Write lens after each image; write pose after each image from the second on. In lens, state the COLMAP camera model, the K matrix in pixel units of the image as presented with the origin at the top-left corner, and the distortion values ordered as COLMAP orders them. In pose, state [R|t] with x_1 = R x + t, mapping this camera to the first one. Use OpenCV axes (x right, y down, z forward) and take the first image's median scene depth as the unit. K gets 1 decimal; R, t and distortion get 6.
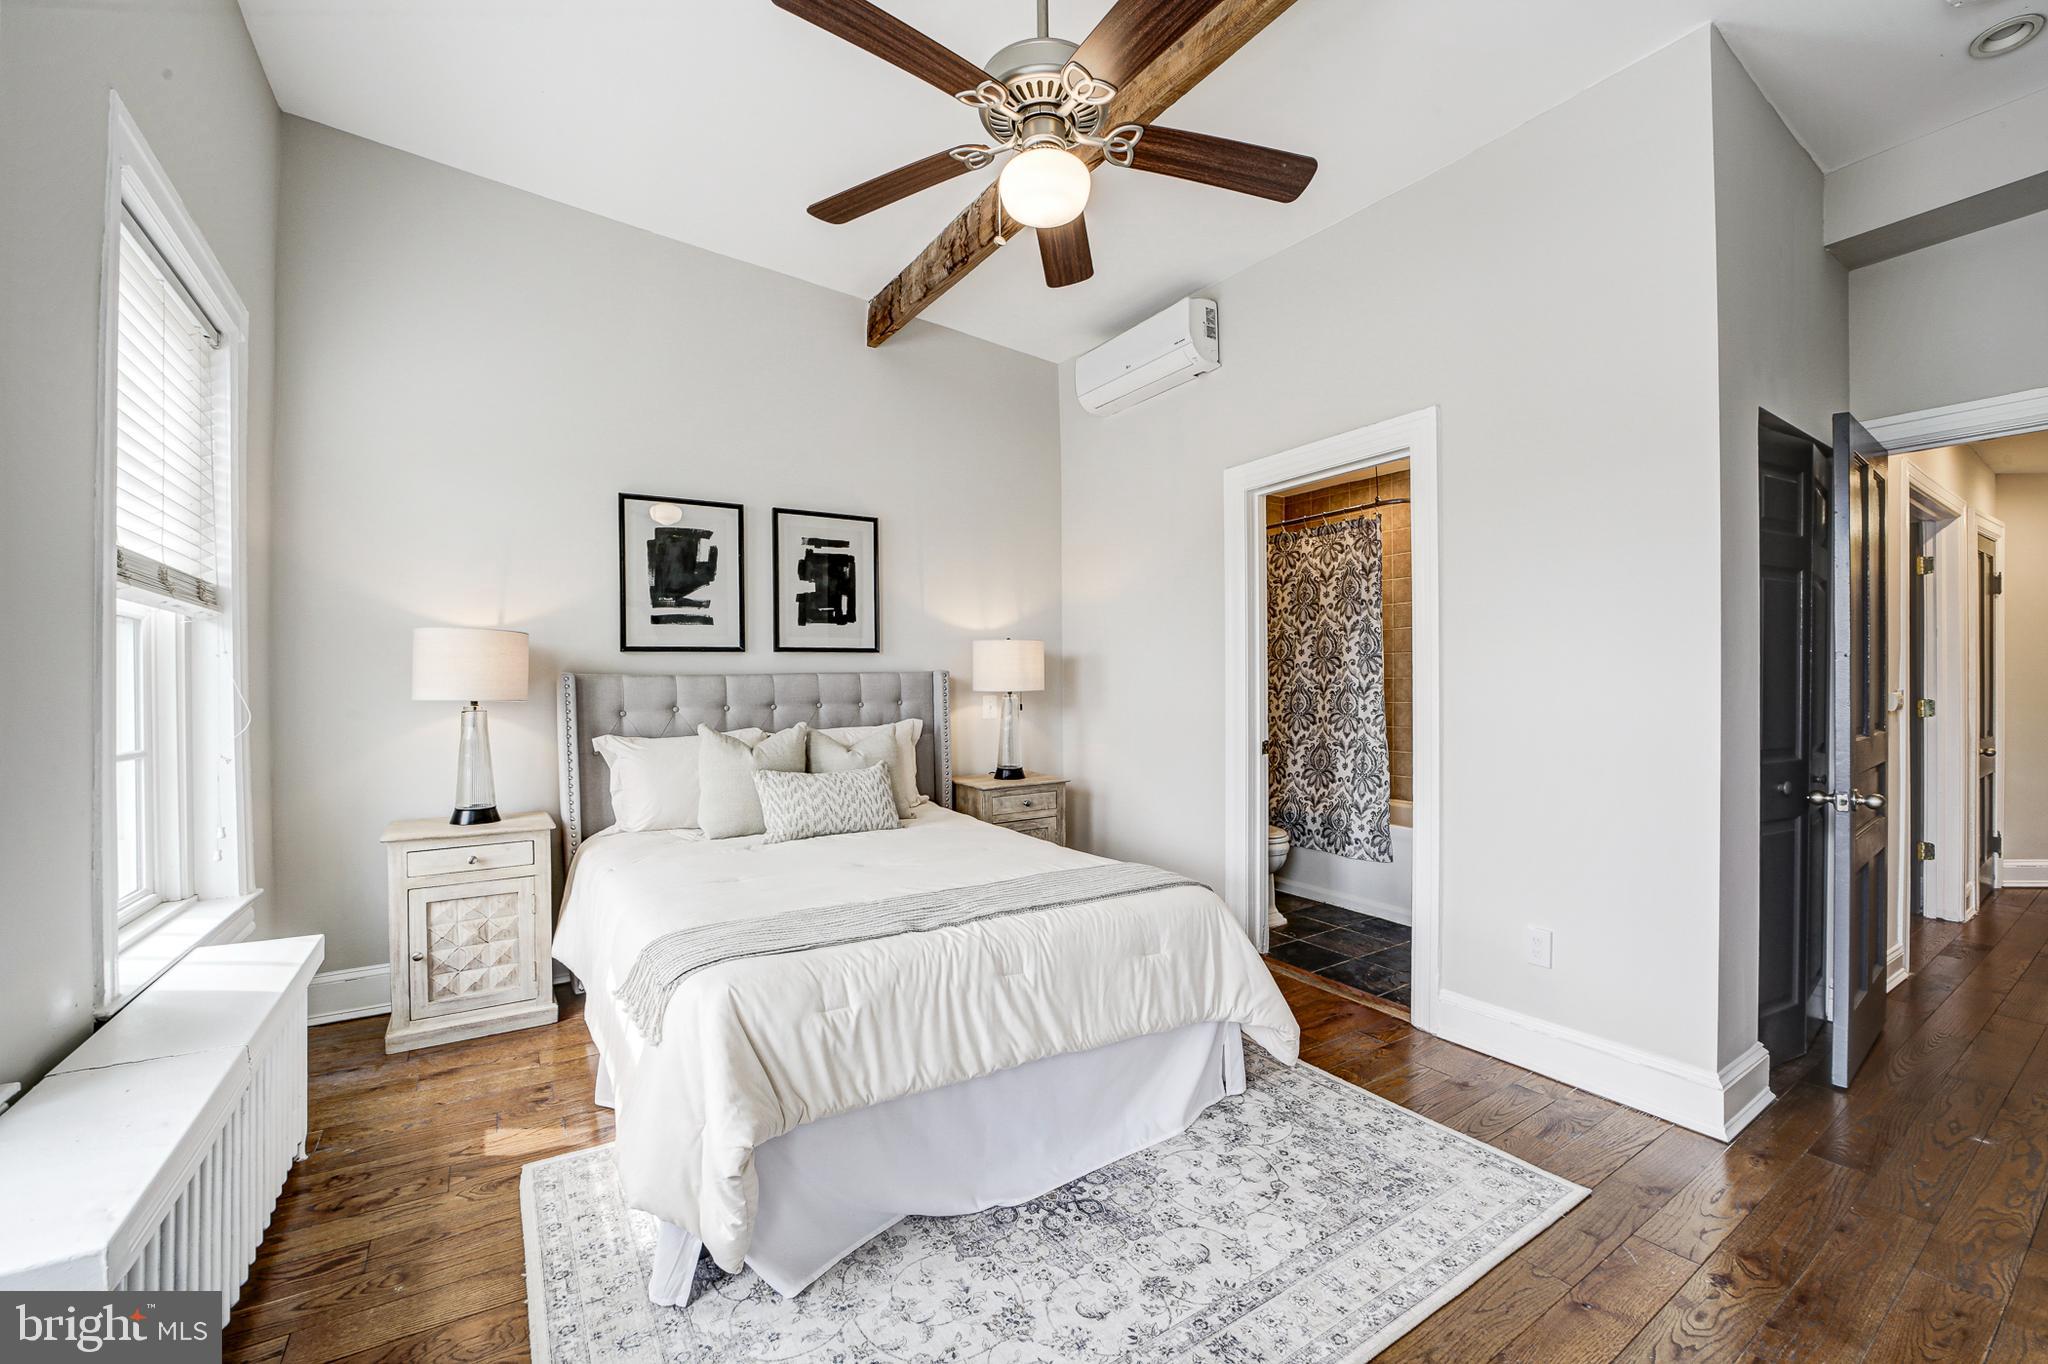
lens RADIAL K [[814.2, 0, 1031.4], [0, 814.2, 685.2], [0, 0, 1]] dist [-0.030349, 0.004398]
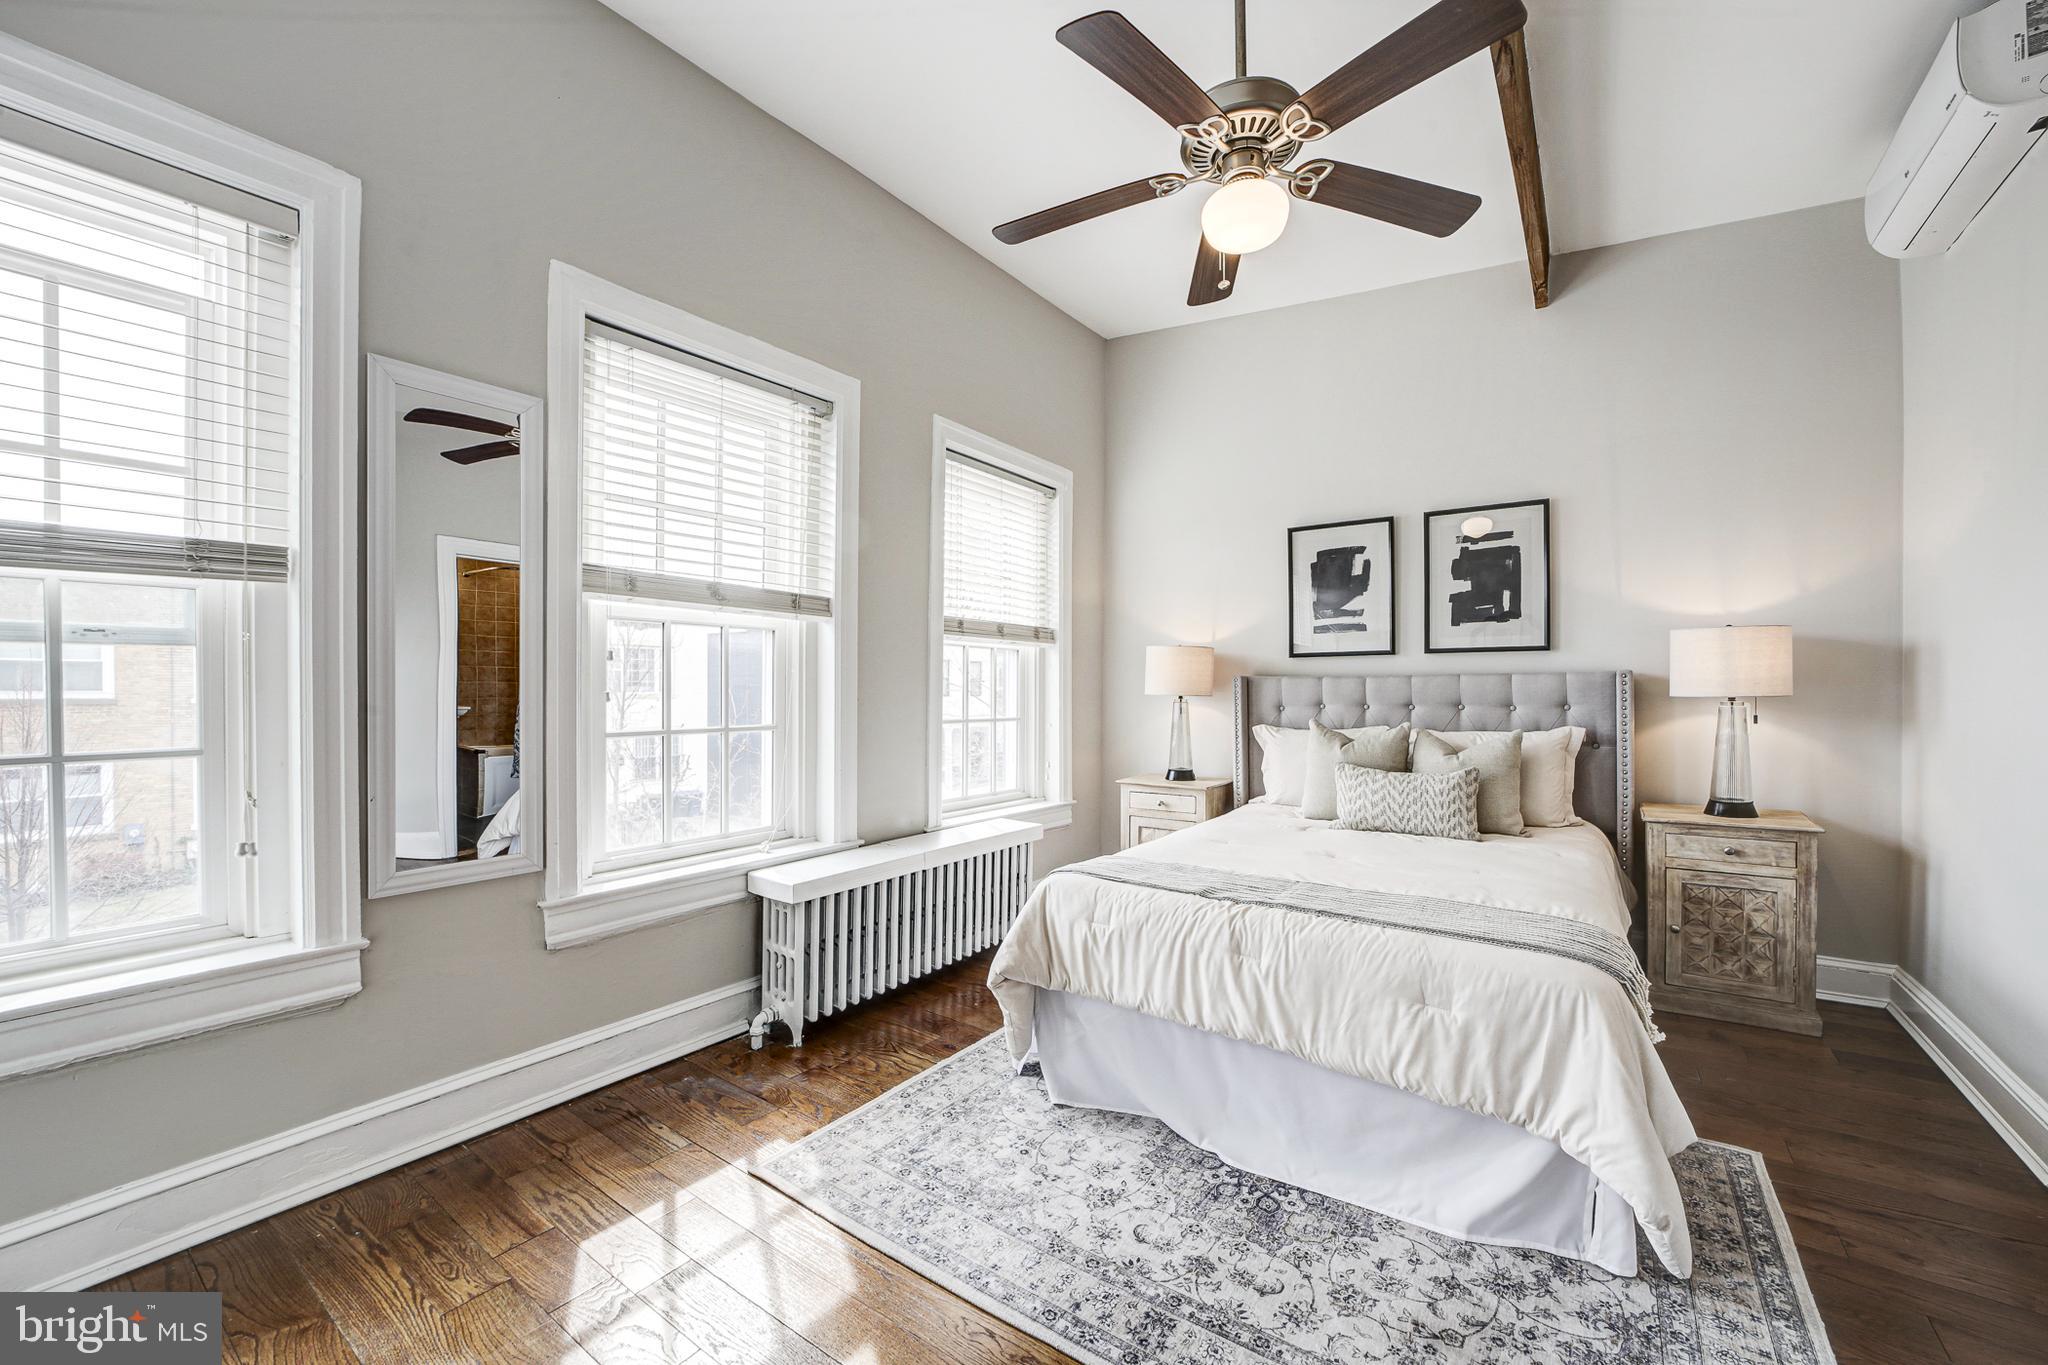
lens RADIAL K [[814.2, 0, 1057.6], [0, 814.2, 680.6], [0, 0, 1]] dist [-0.030349, 0.004398]
pose [[0.385185, 0.000707, -0.922839, 0.493914], [-0.005542, 0.999983, -0.001547, -0.003061], [0.922823, 0.005710, 0.385183, 0.200259]]
